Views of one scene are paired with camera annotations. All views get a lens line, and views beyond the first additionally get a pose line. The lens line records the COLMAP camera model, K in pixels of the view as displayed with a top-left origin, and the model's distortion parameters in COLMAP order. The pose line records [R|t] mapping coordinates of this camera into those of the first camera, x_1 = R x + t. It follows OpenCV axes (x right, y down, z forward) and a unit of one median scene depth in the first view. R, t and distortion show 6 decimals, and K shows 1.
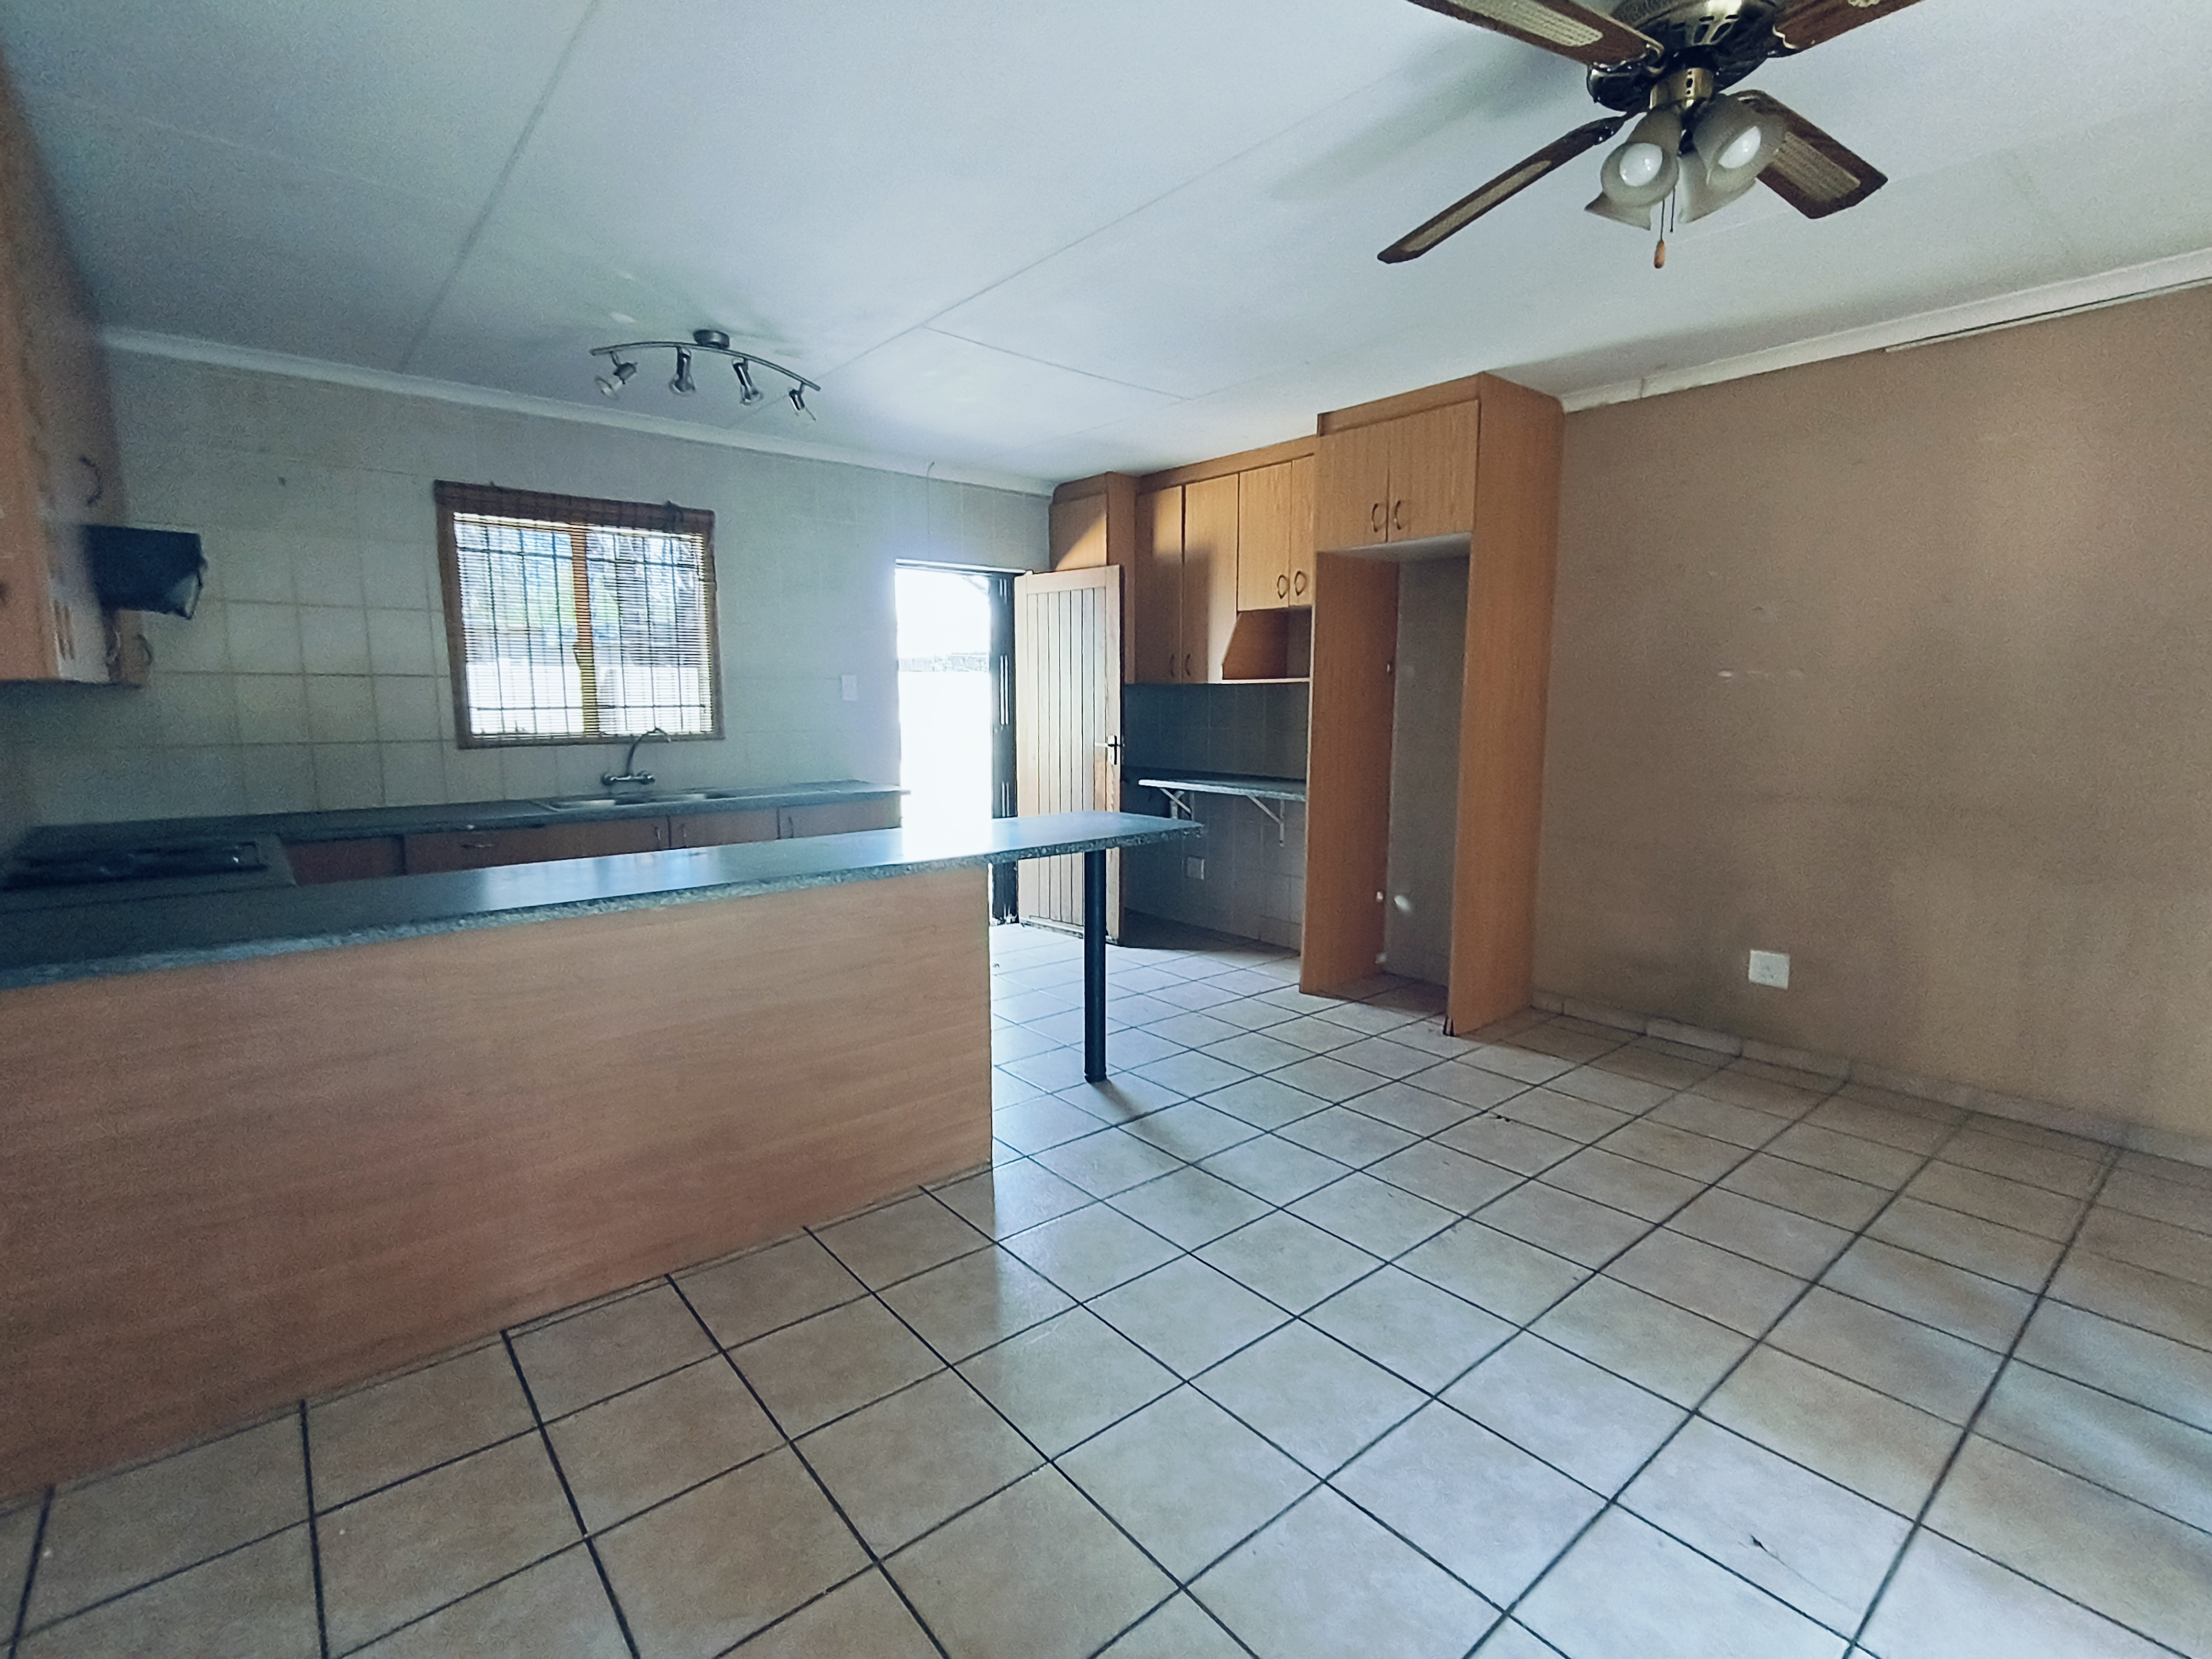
lens RADIAL K [[1029.8, 0, 1103.2], [0, 1029.8, 836.8], [0, 0, 1]] dist [0.002580, 0.000257]
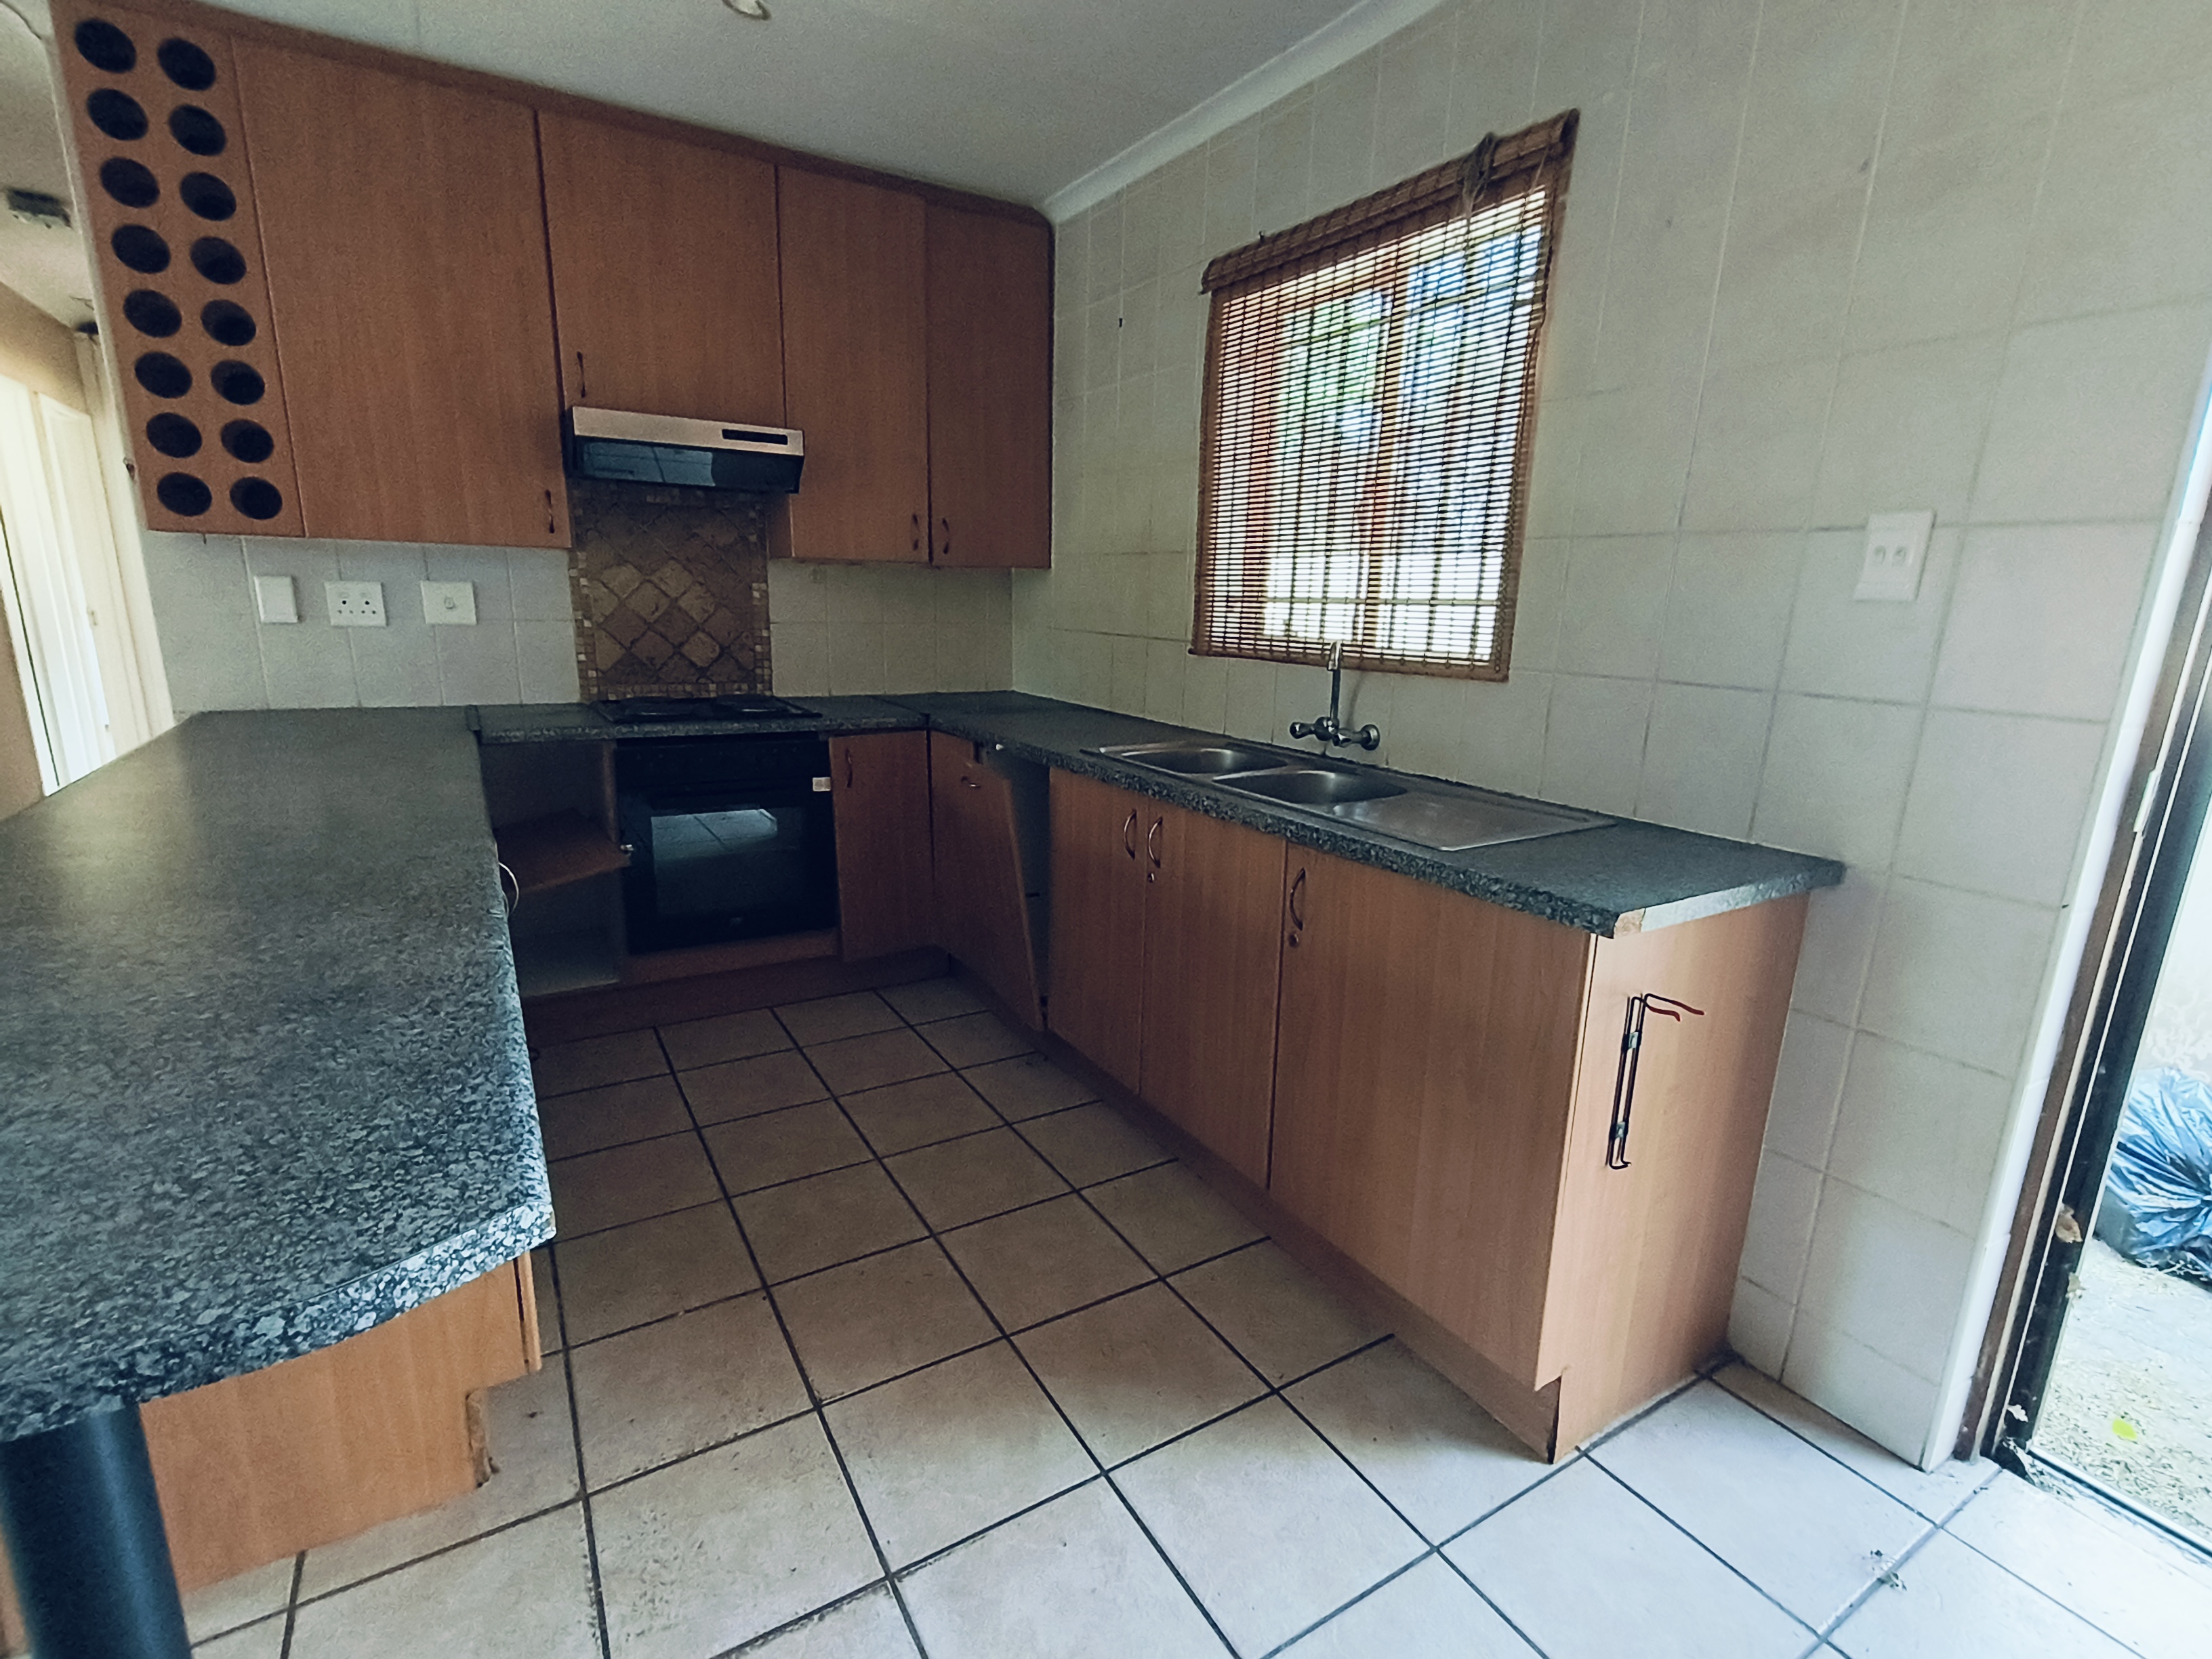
lens RADIAL K [[1029.8, 0, 1103.2], [0, 1029.8, 836.8], [0, 0, 1]] dist [0.002580, 0.000257]
pose [[-0.144086, 0.223346, -0.964031, 0.110111], [-0.163298, 0.955474, 0.245770, -0.126951], [0.975998, 0.192836, -0.101199, 1.015960]]
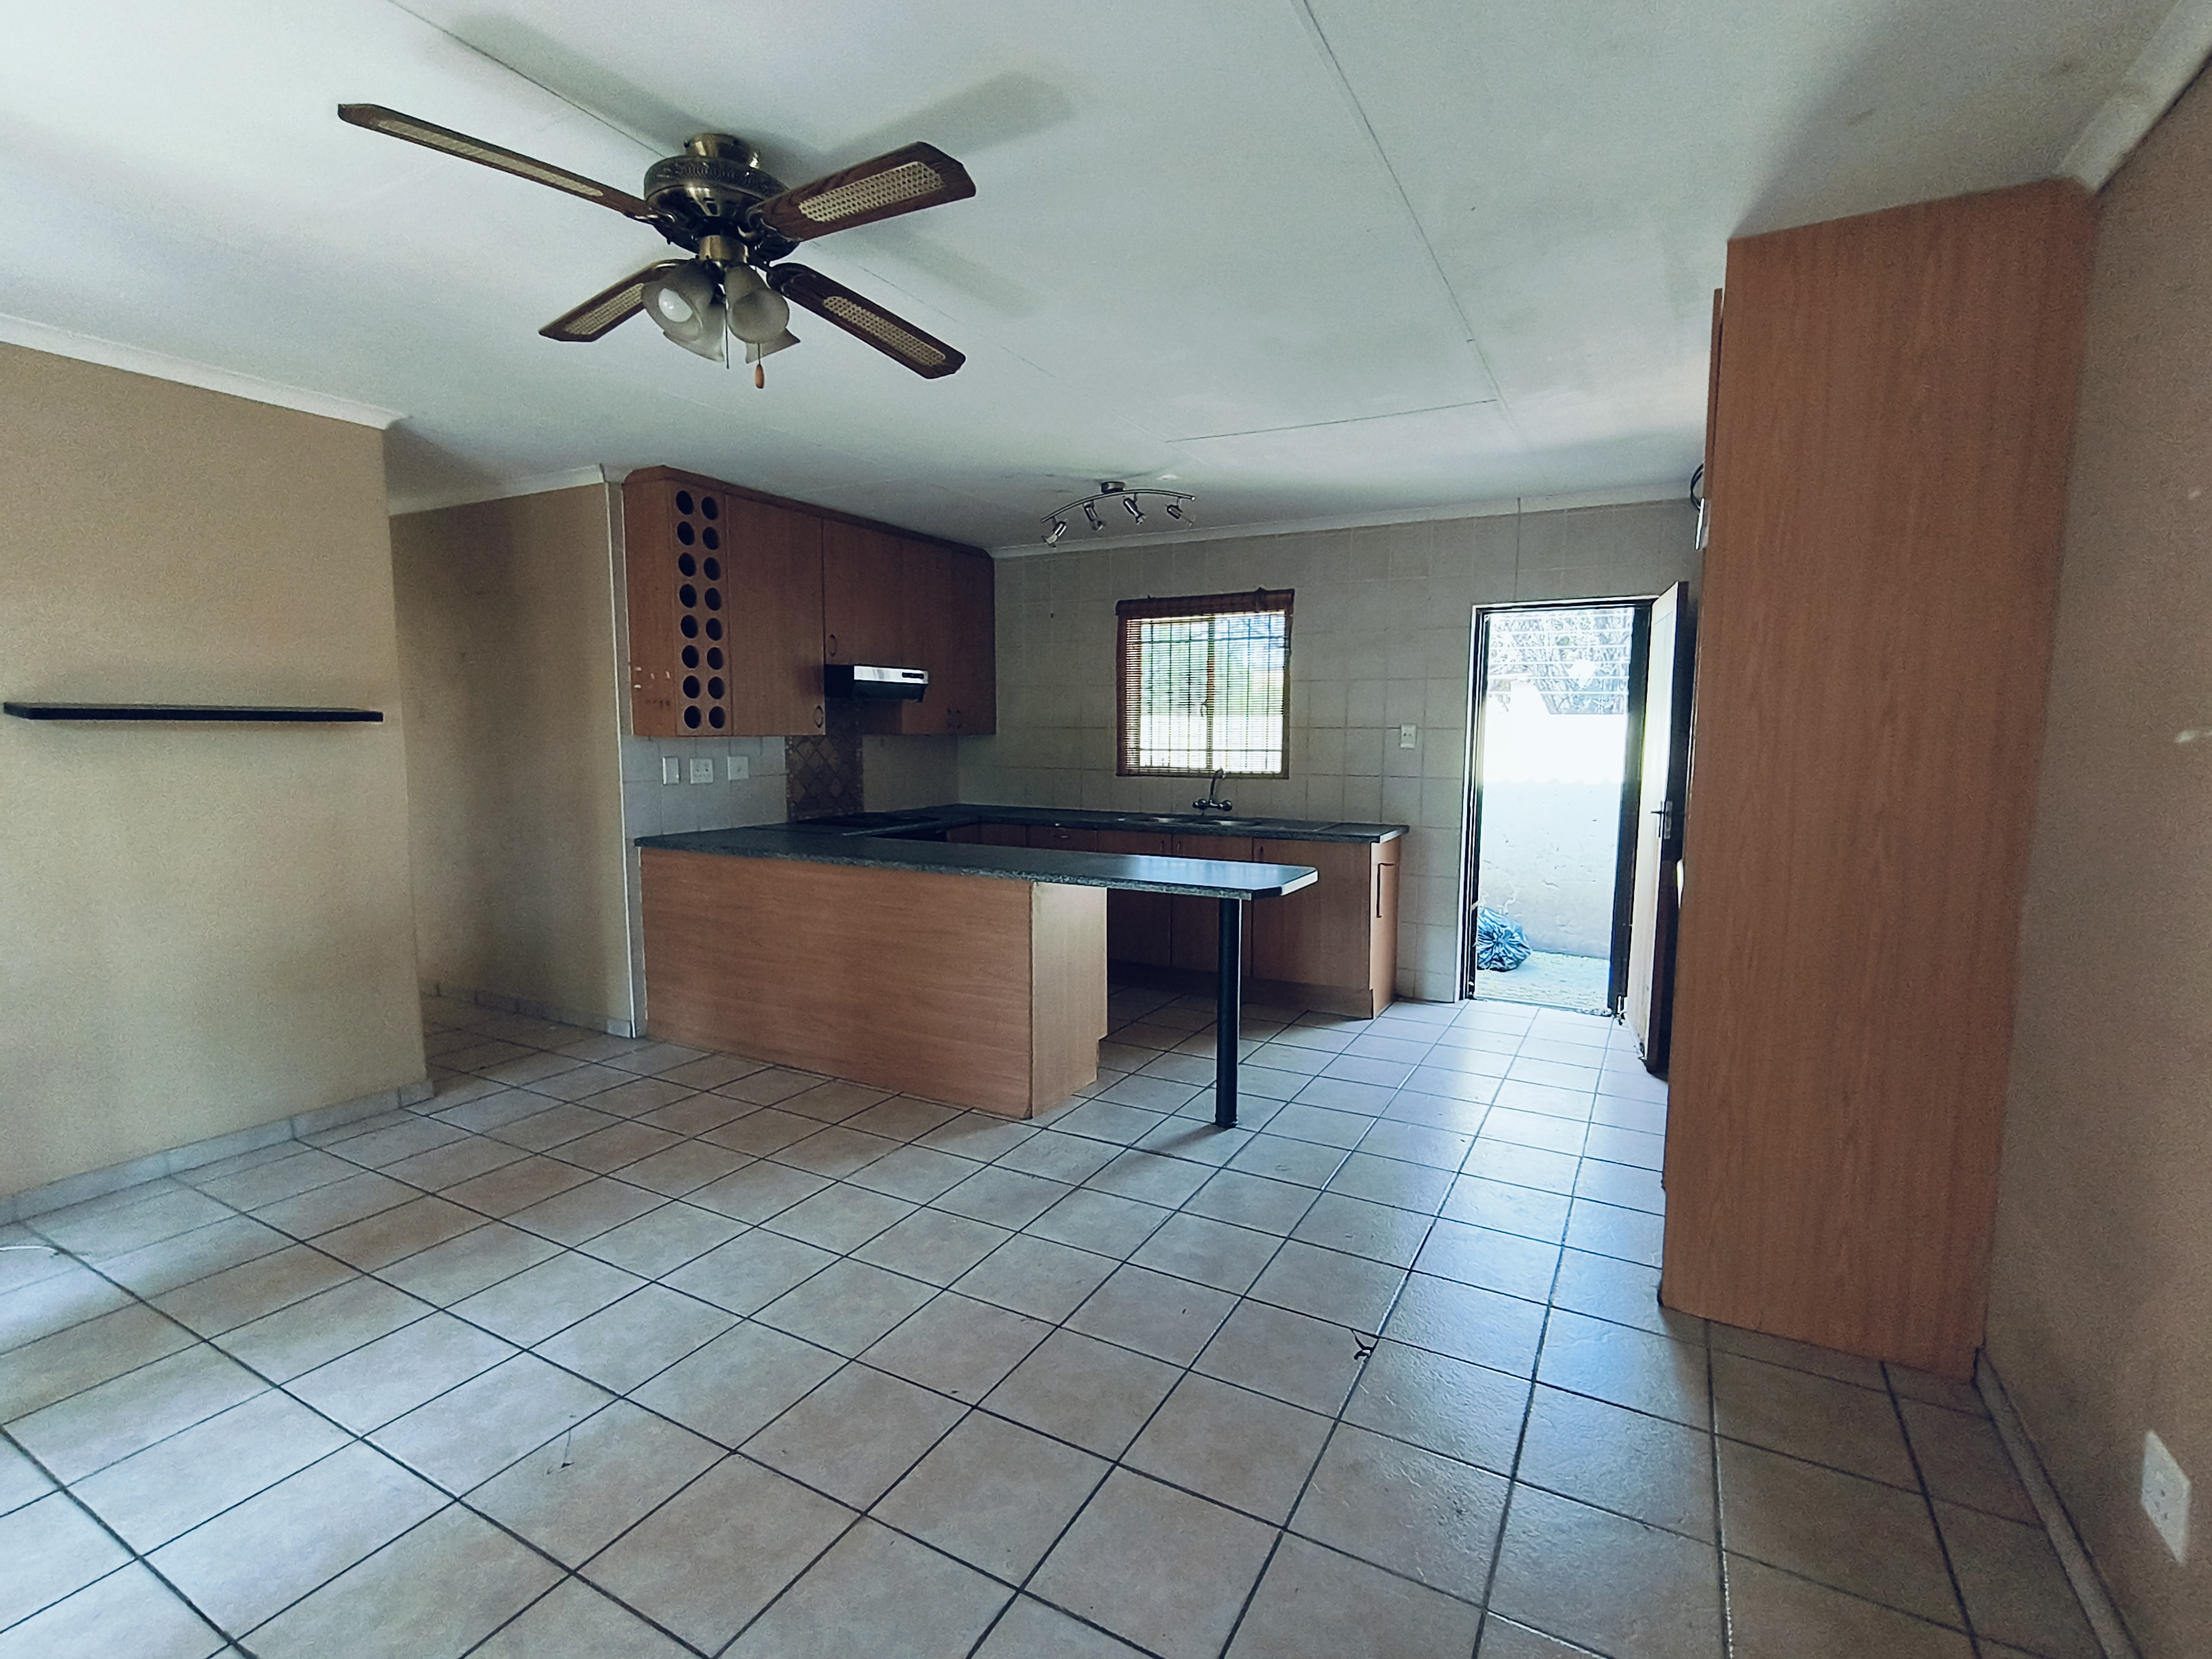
lens RADIAL K [[1029.8, 0, 1103.2], [0, 1029.8, 836.8], [0, 0, 1]] dist [0.002580, 0.000257]
pose [[0.364925, 0.100386, -0.925609, 0.753338], [-0.131718, 0.989737, 0.055411, -0.075923], [0.921672, 0.101699, 0.374403, 0.417910]]
